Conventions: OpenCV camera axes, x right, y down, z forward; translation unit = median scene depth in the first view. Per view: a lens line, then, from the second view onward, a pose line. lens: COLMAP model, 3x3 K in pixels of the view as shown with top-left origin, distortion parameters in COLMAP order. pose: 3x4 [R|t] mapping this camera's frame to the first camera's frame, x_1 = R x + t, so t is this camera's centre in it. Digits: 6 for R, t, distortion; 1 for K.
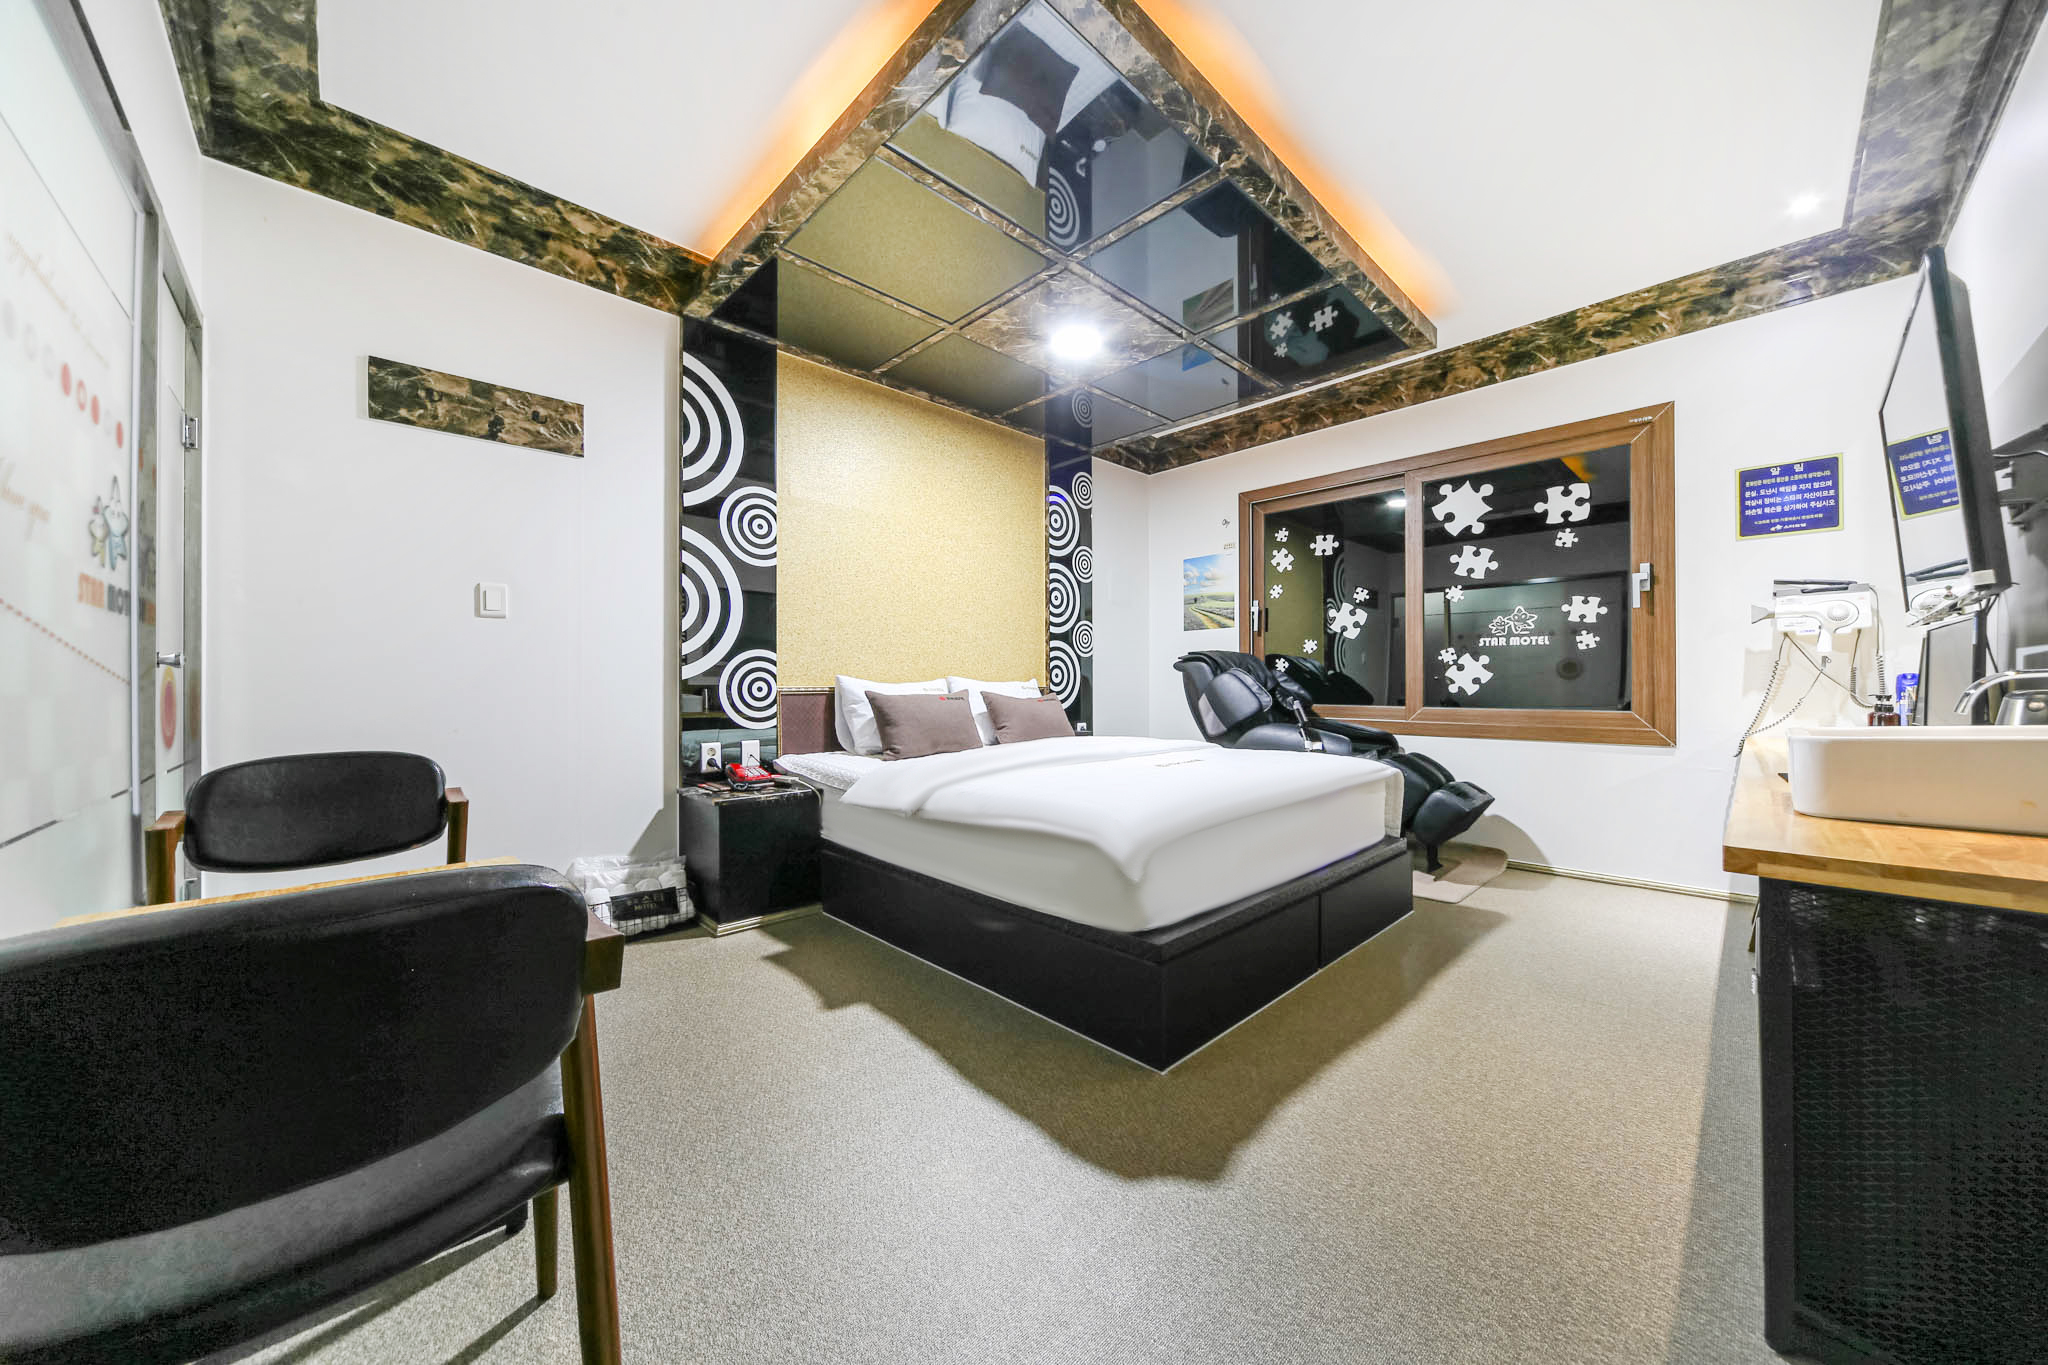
lens RADIAL K [[715.0, 0, 1033.5], [0, 715.0, 679.2], [0, 0, 1]] dist [-0.001511, 0.000666]
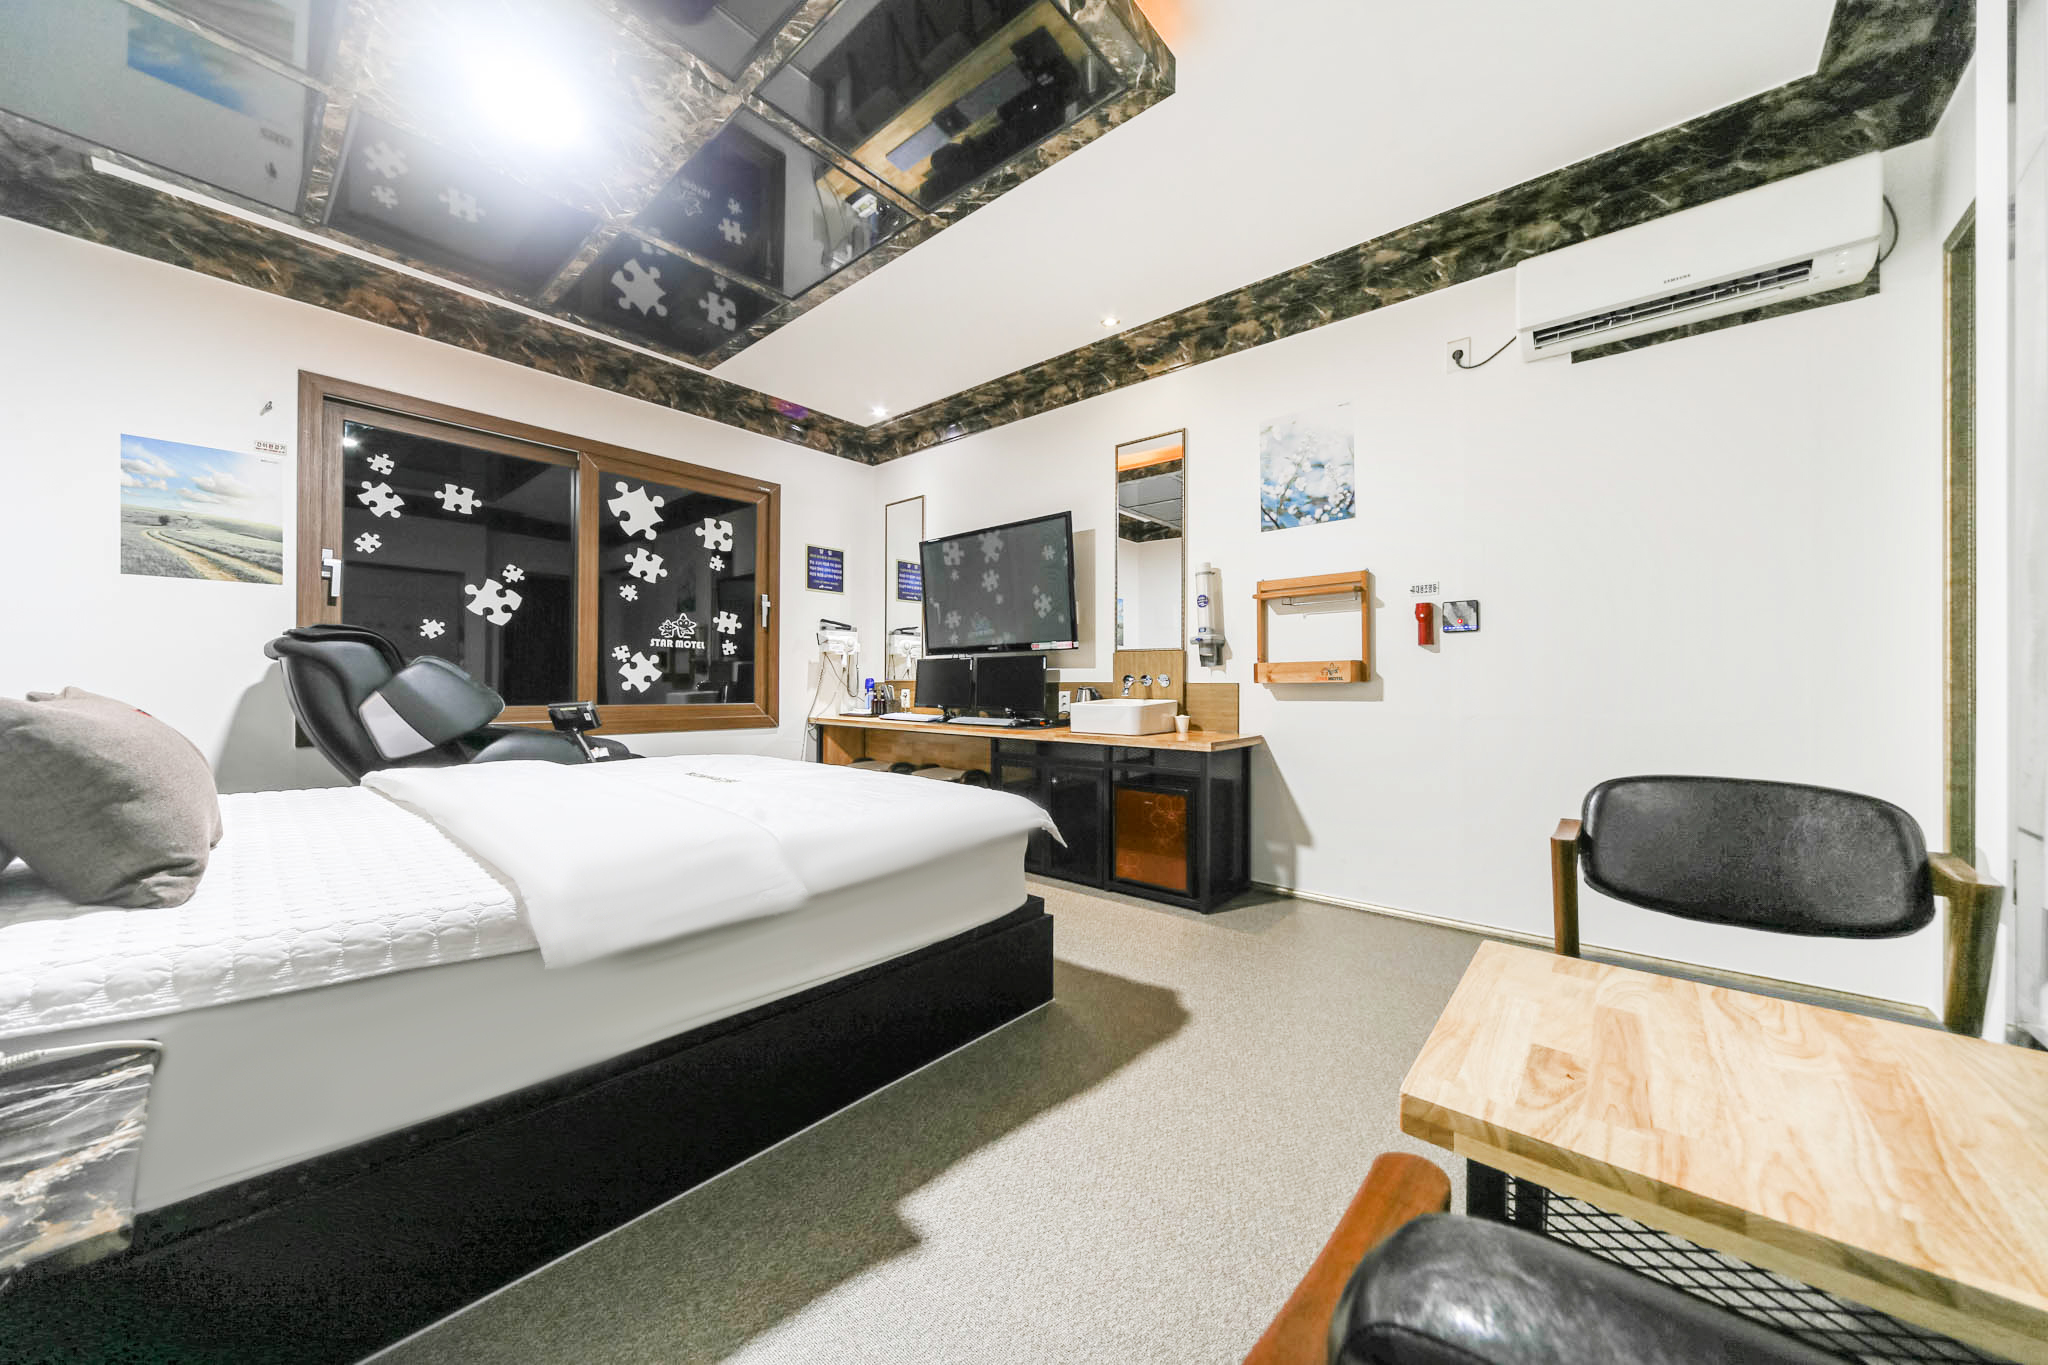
lens RADIAL K [[715.0, 0, 1029.7], [0, 715.0, 681.6], [0, 0, 1]] dist [-0.001511, 0.000666]
pose [[-0.099217, 0.000091, 0.995066, -0.480962], [-0.019425, 0.999809, -0.002029, -0.002021], [-0.994876, -0.019530, -0.099196, 0.531362]]
